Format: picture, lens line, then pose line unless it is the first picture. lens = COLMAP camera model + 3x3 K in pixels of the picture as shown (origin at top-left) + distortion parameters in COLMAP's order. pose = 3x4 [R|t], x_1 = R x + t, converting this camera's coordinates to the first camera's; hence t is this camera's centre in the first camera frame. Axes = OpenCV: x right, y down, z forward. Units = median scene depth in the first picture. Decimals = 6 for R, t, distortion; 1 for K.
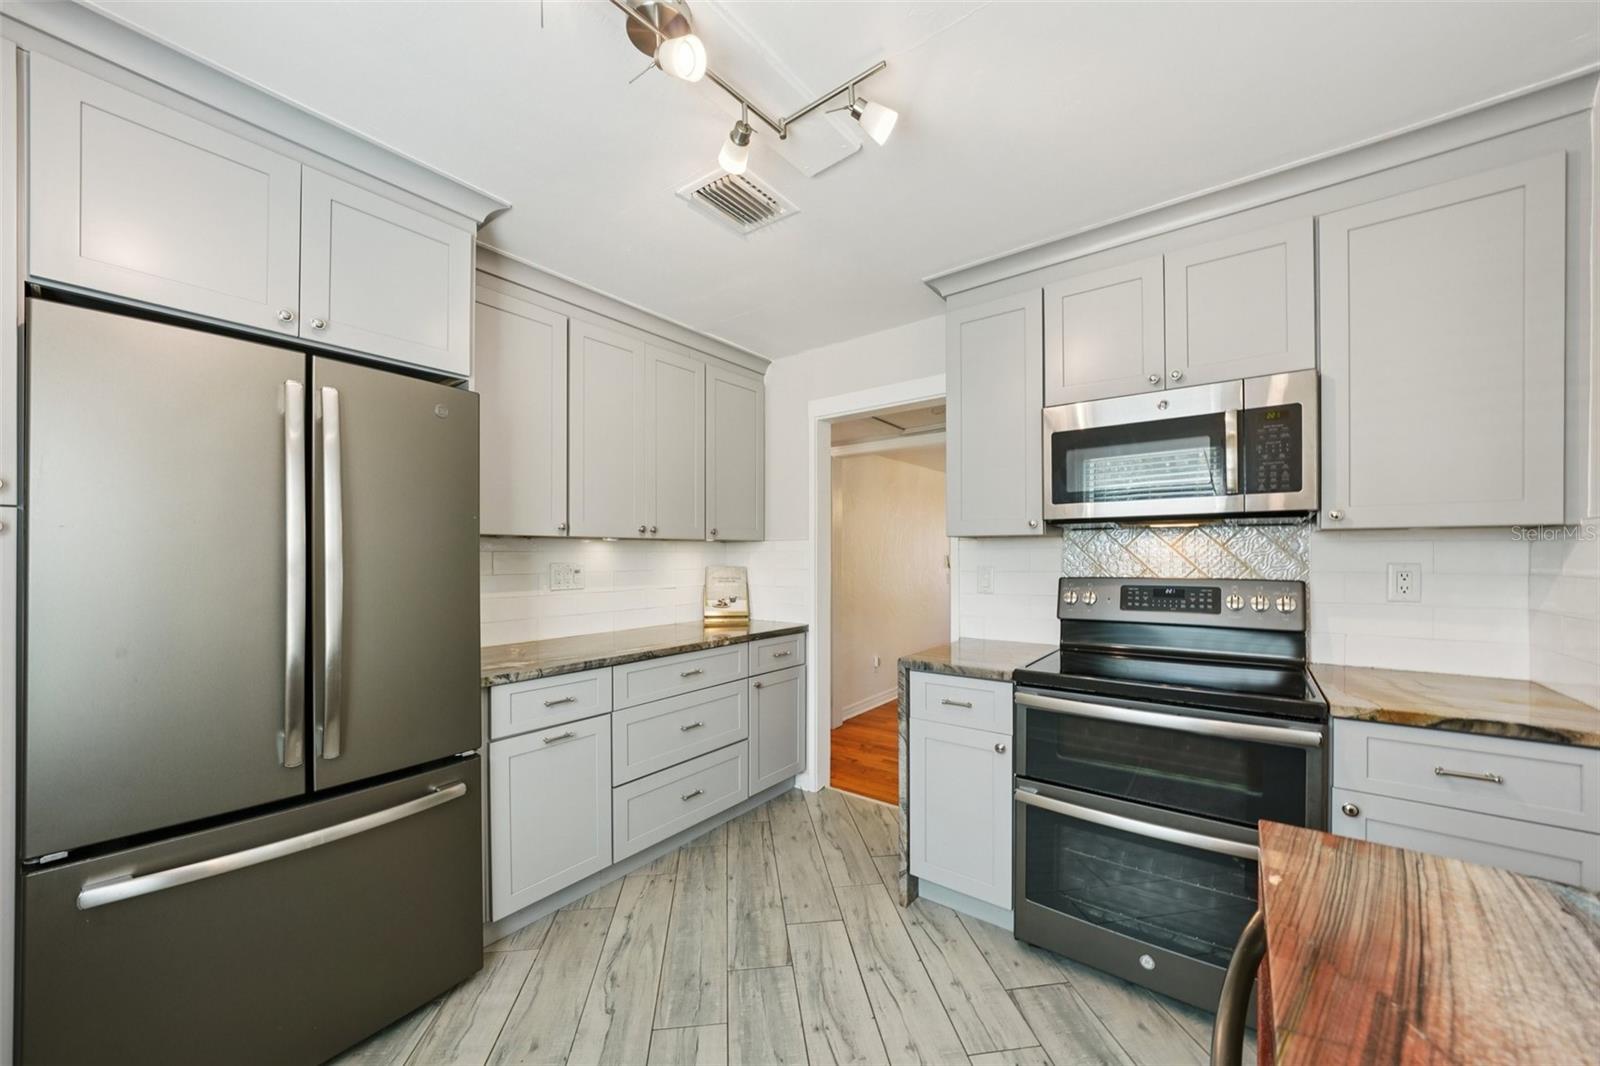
lens RADIAL K [[589.3, 0, 805.7], [0, 589.3, 555.8], [0, 0, 1]] dist [-0.001207, 0.000066]
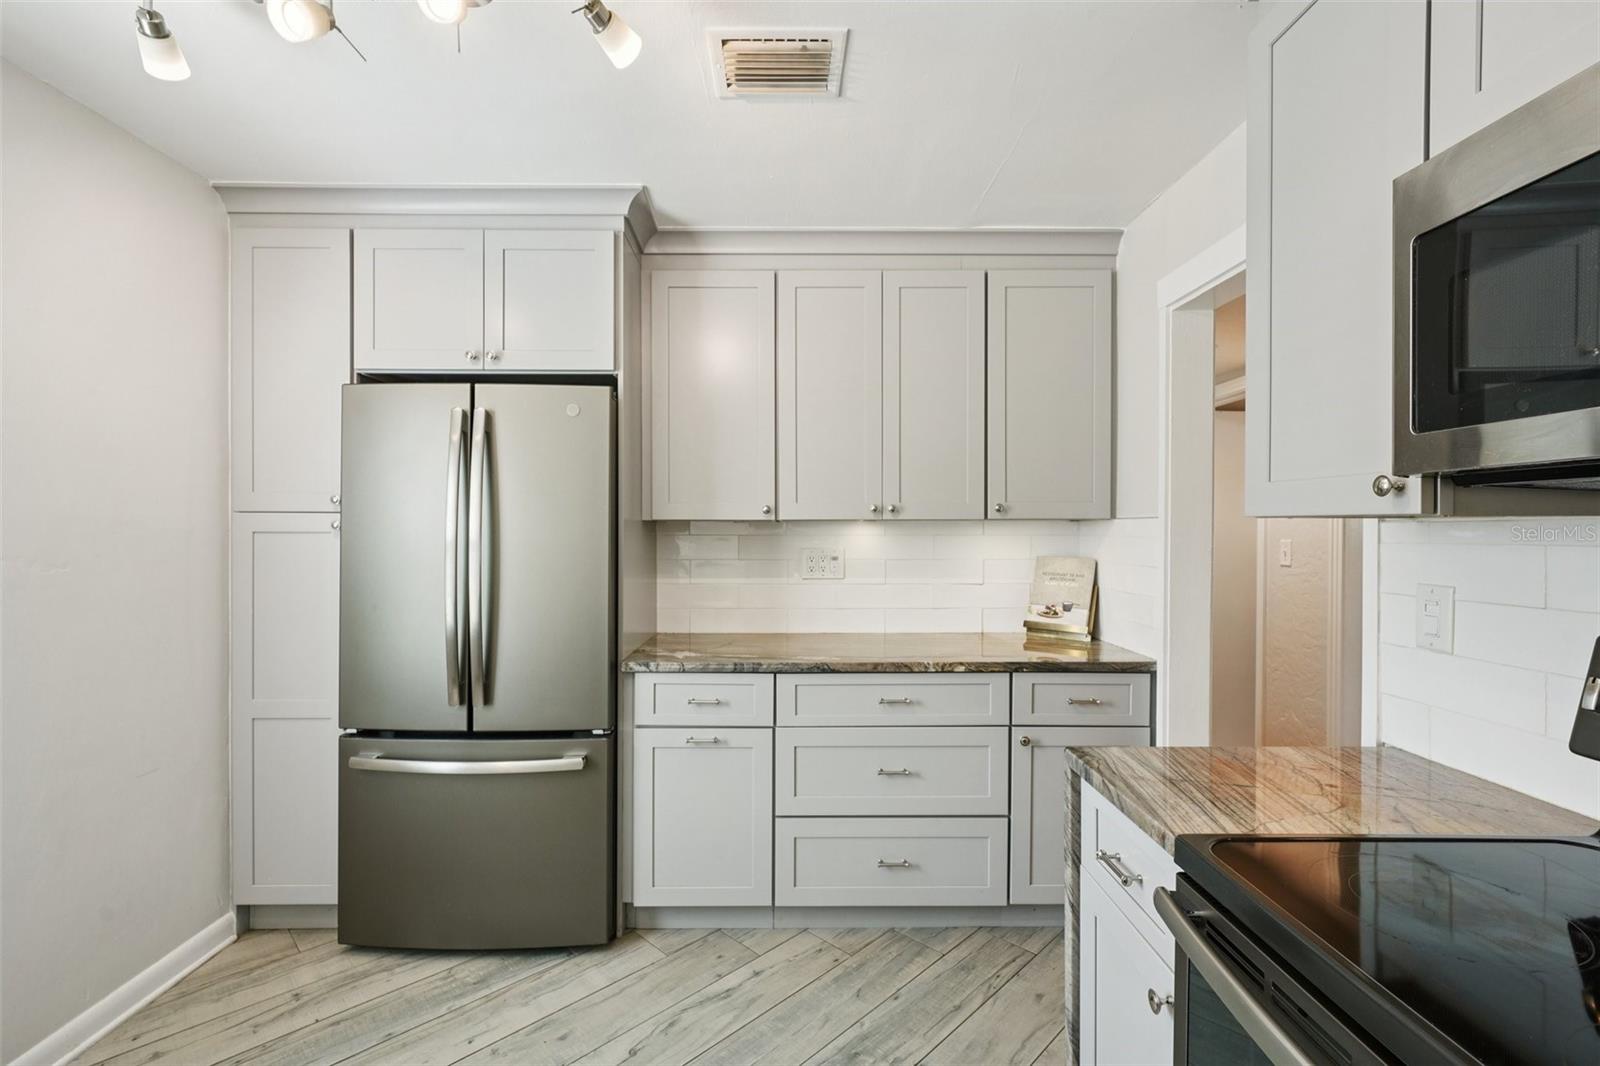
lens RADIAL K [[723.9, 0, 800.0], [0, 723.9, 533.0], [0, 0, 1]] dist [0.003192, 0.000186]
pose [[0.607368, 0.010863, -0.794346, 0.501134], [-0.003766, 0.999935, 0.010795, -0.025755], [0.794412, -0.003565, 0.607369, 0.381086]]
